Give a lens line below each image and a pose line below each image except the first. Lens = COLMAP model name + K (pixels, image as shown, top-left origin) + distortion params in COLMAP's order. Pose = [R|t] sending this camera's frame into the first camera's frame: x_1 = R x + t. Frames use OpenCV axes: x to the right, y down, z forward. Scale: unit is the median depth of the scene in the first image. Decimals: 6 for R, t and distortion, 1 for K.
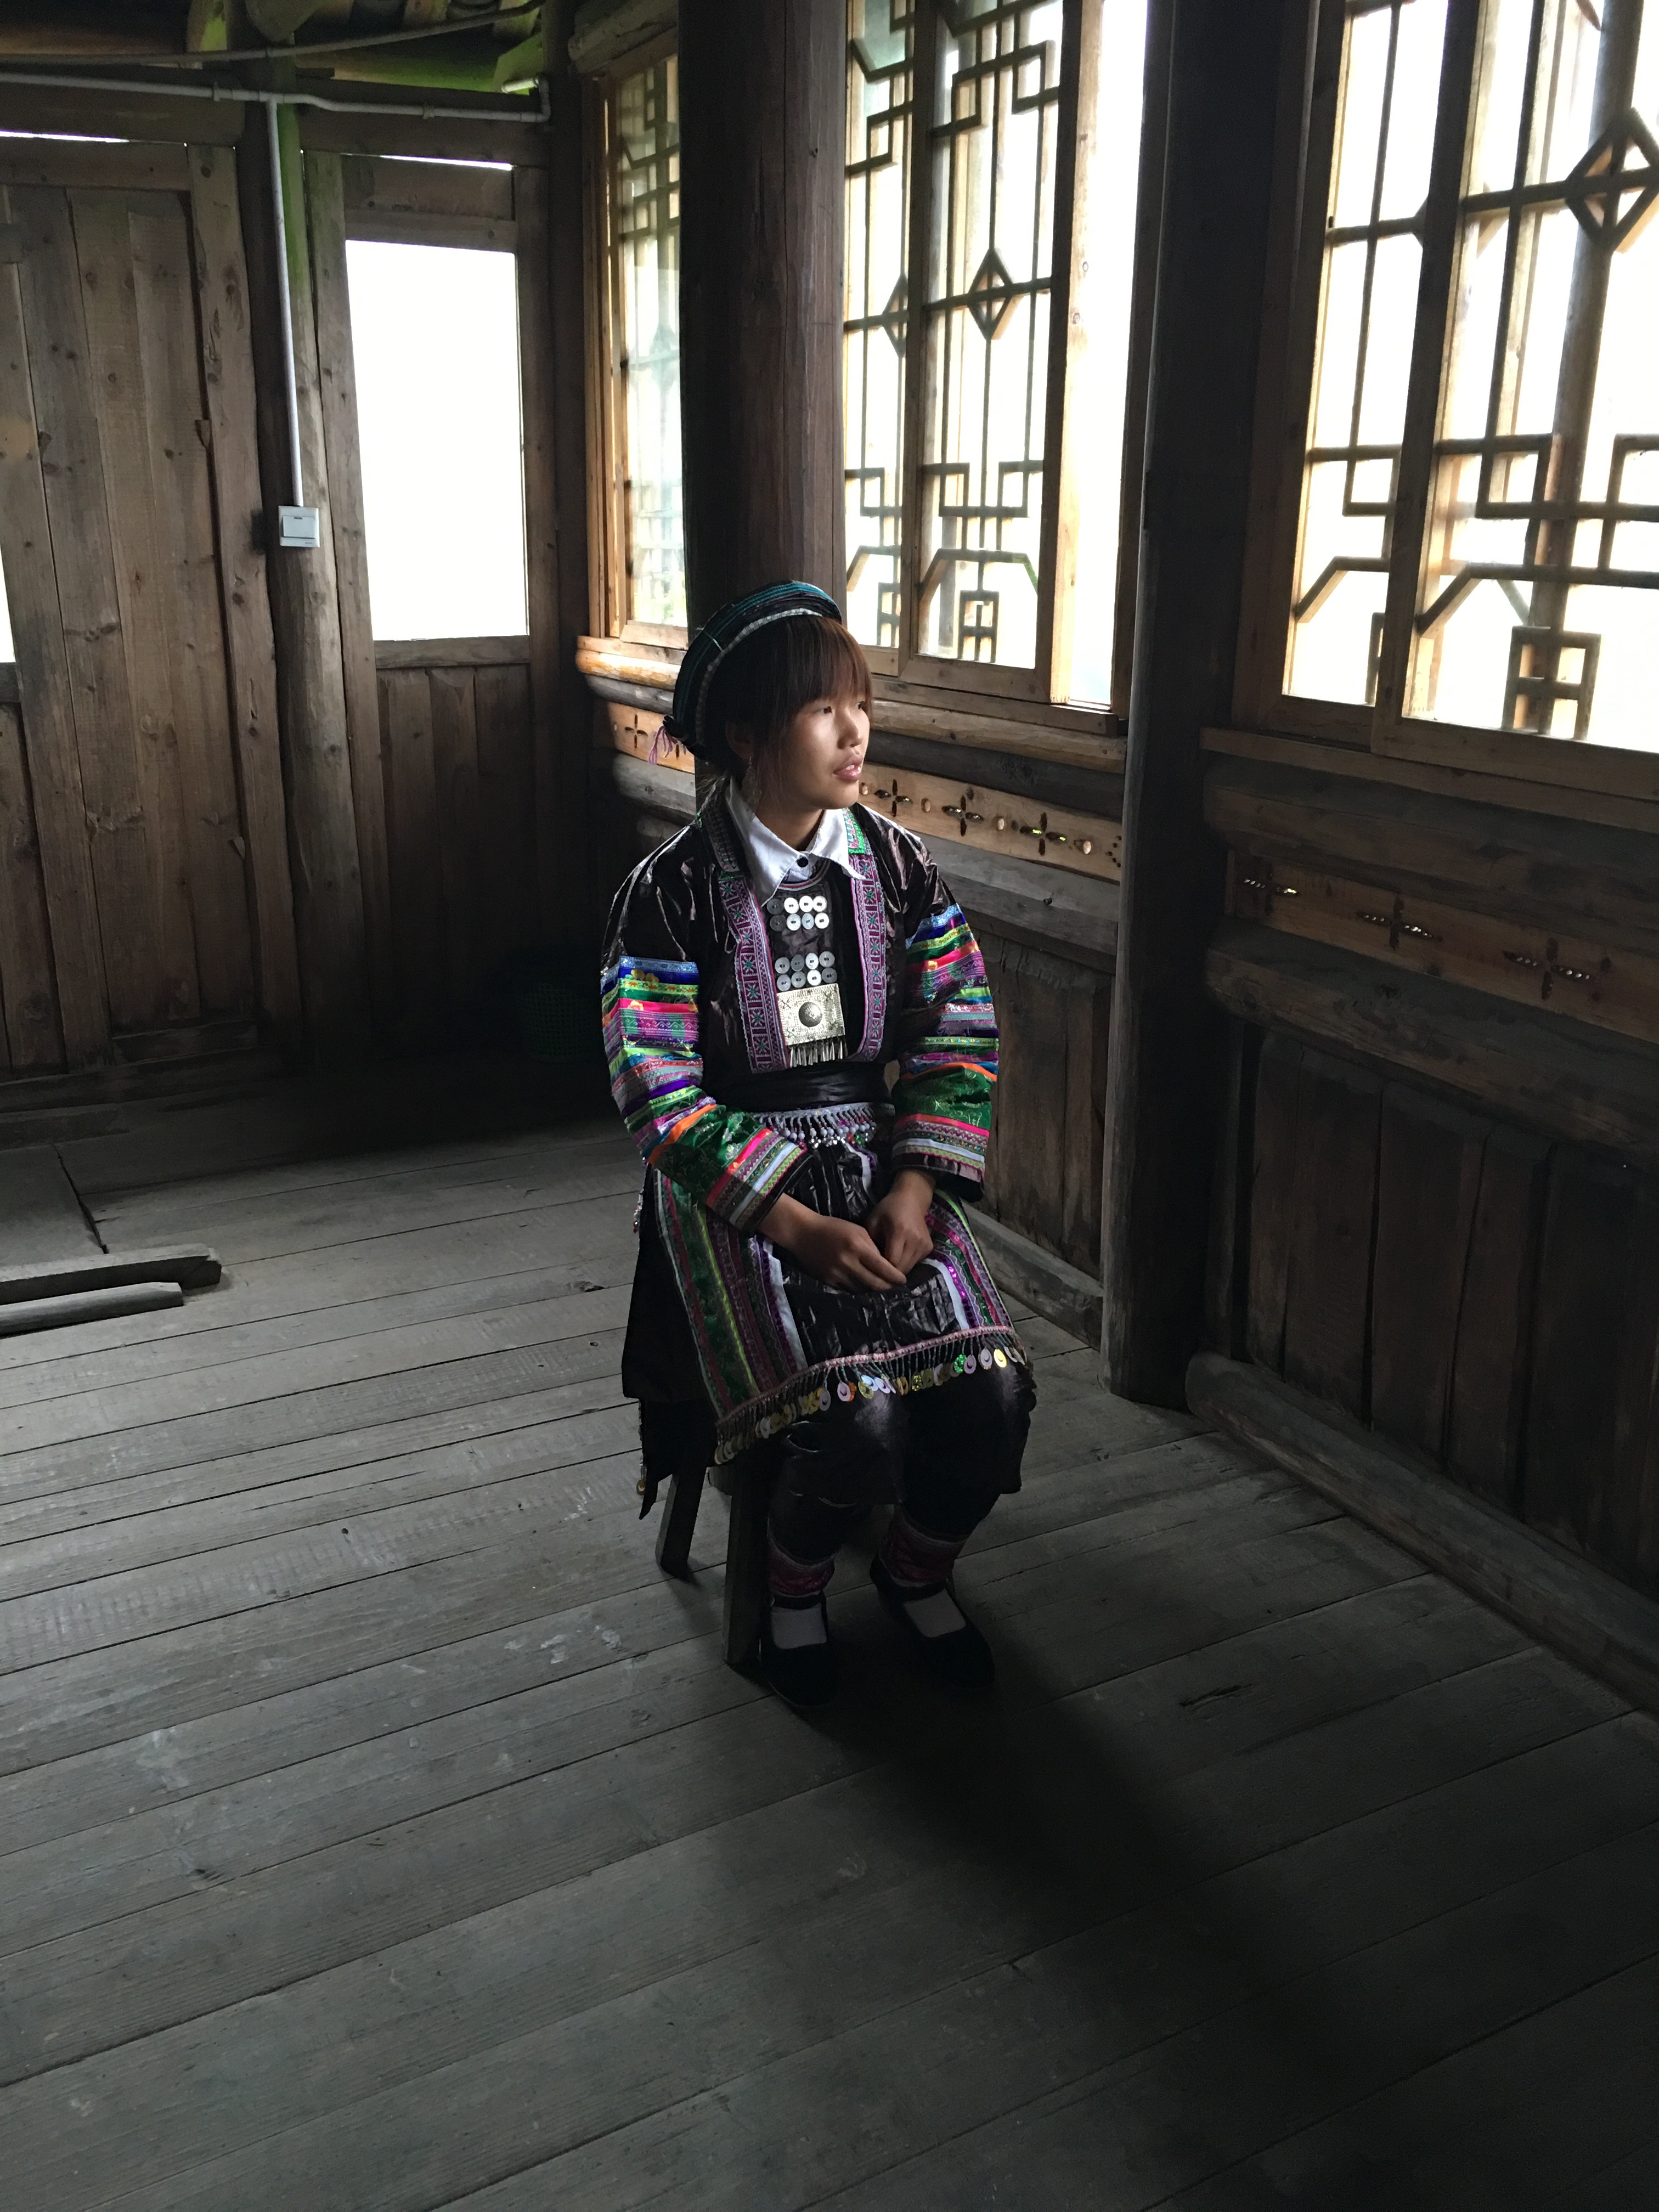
lens RADIAL K [[1855.3, 0, 829.5], [0, 1855.3, 1106.0], [0, 0, 1]] dist [0.079138, -0.095479]
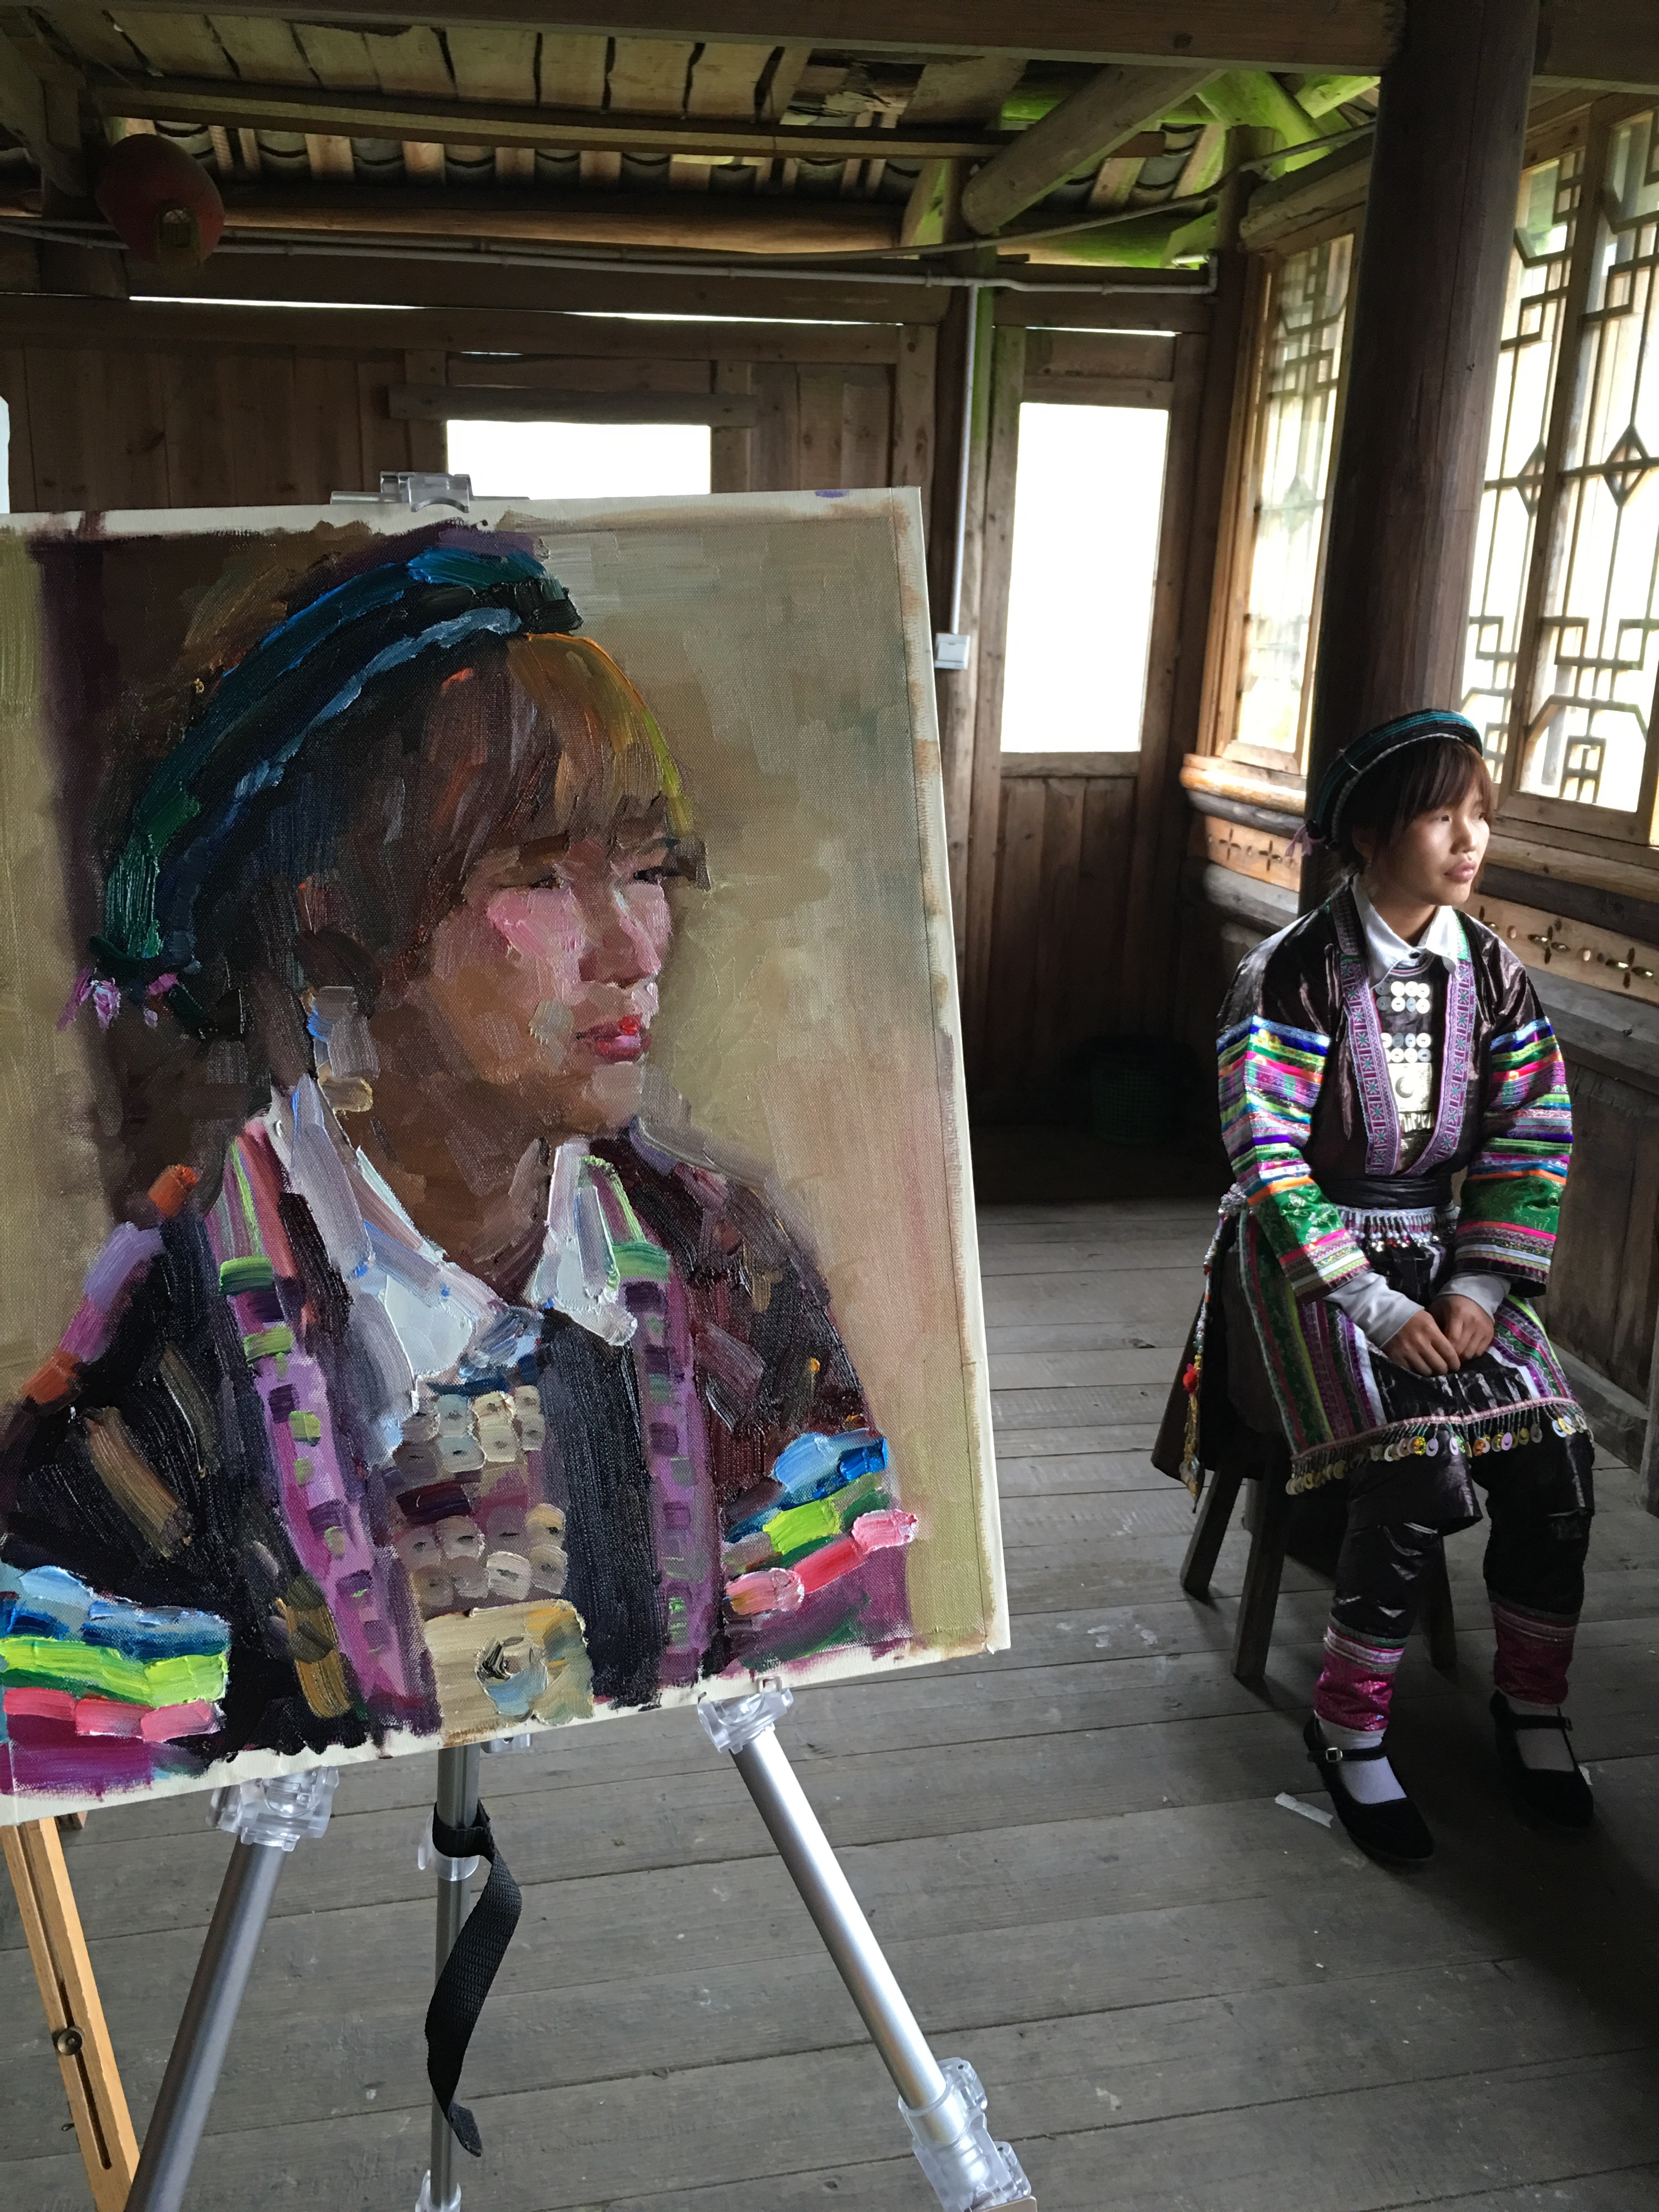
lens RADIAL K [[1853.8, 0, 854.4], [0, 1853.8, 1115.7], [0, 0, 1]] dist [0.079715, -0.108854]
pose [[0.957668, 0.099465, -0.270146, -0.006660], [-0.111647, 0.993293, -0.030067, 0.011874], [0.265344, 0.058955, 0.962350, -0.089285]]
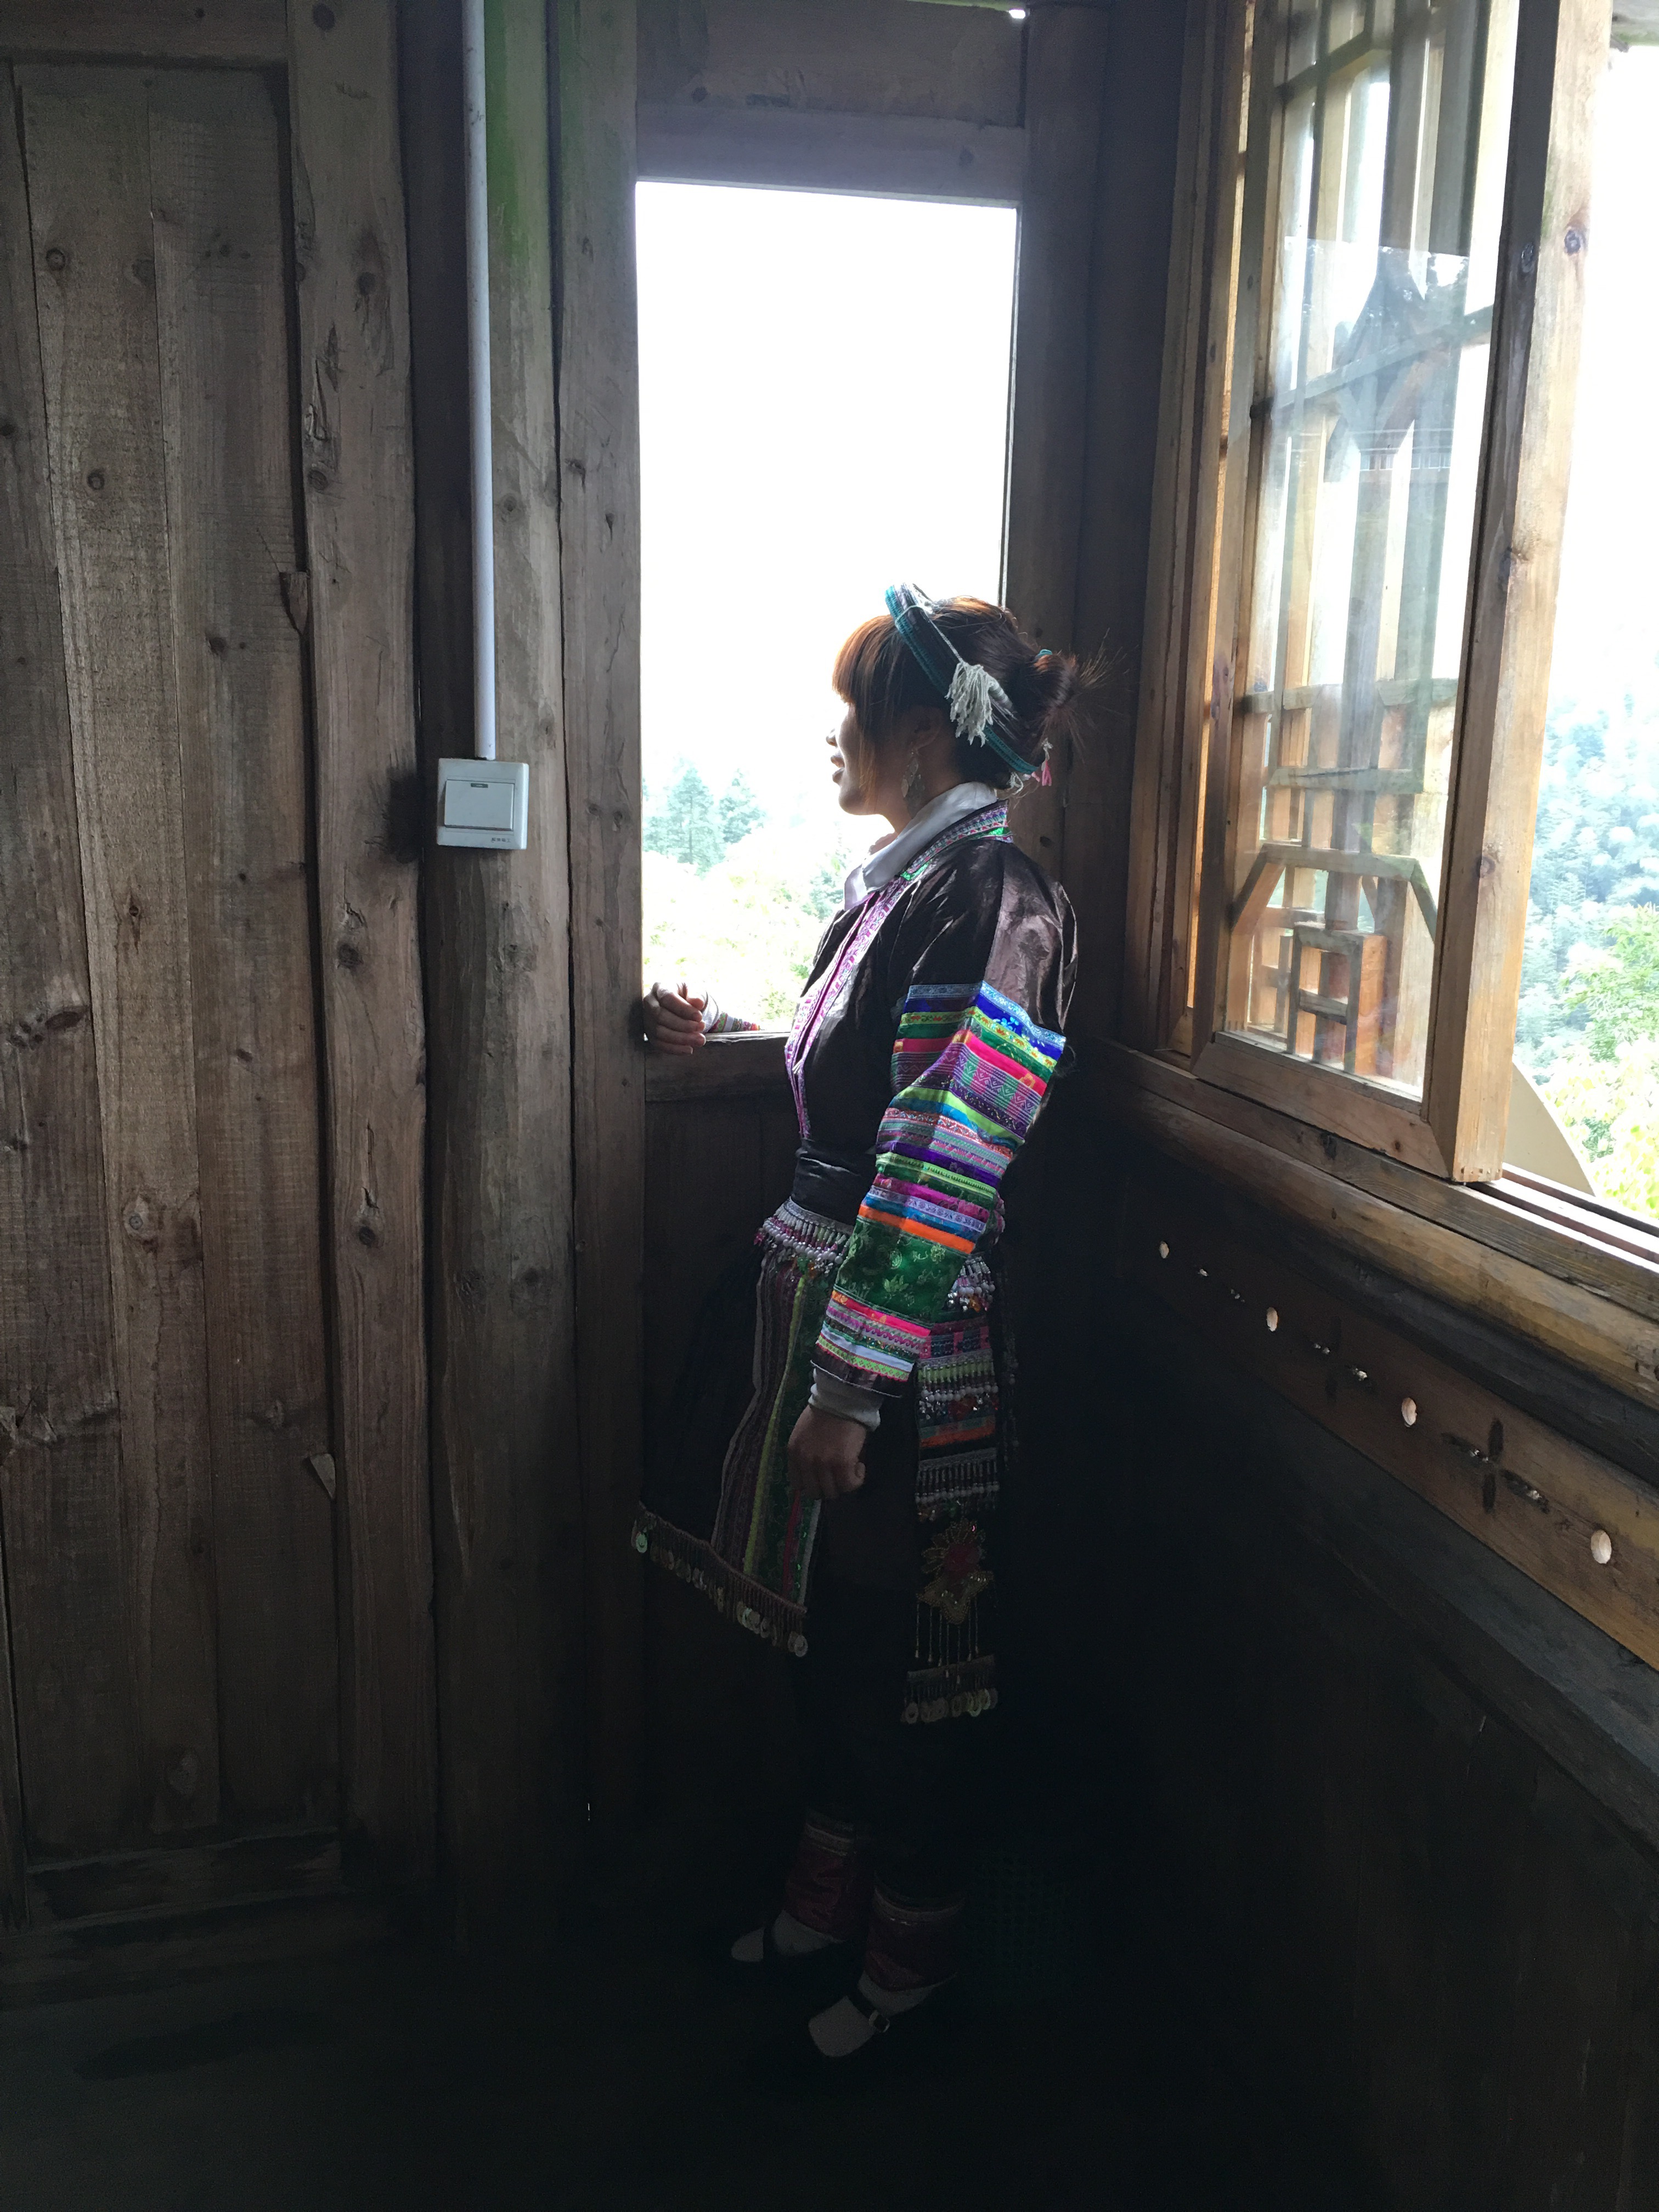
lens RADIAL K [[1855.3, 0, 829.5], [0, 1855.3, 1106.0], [0, 0, 1]] dist [0.079138, -0.095479]
pose [[0.963249, 0.054302, -0.263066, -0.089553], [-0.085807, 0.990244, -0.109787, -0.207852], [0.254538, 0.128325, 0.958511, 0.642468]]
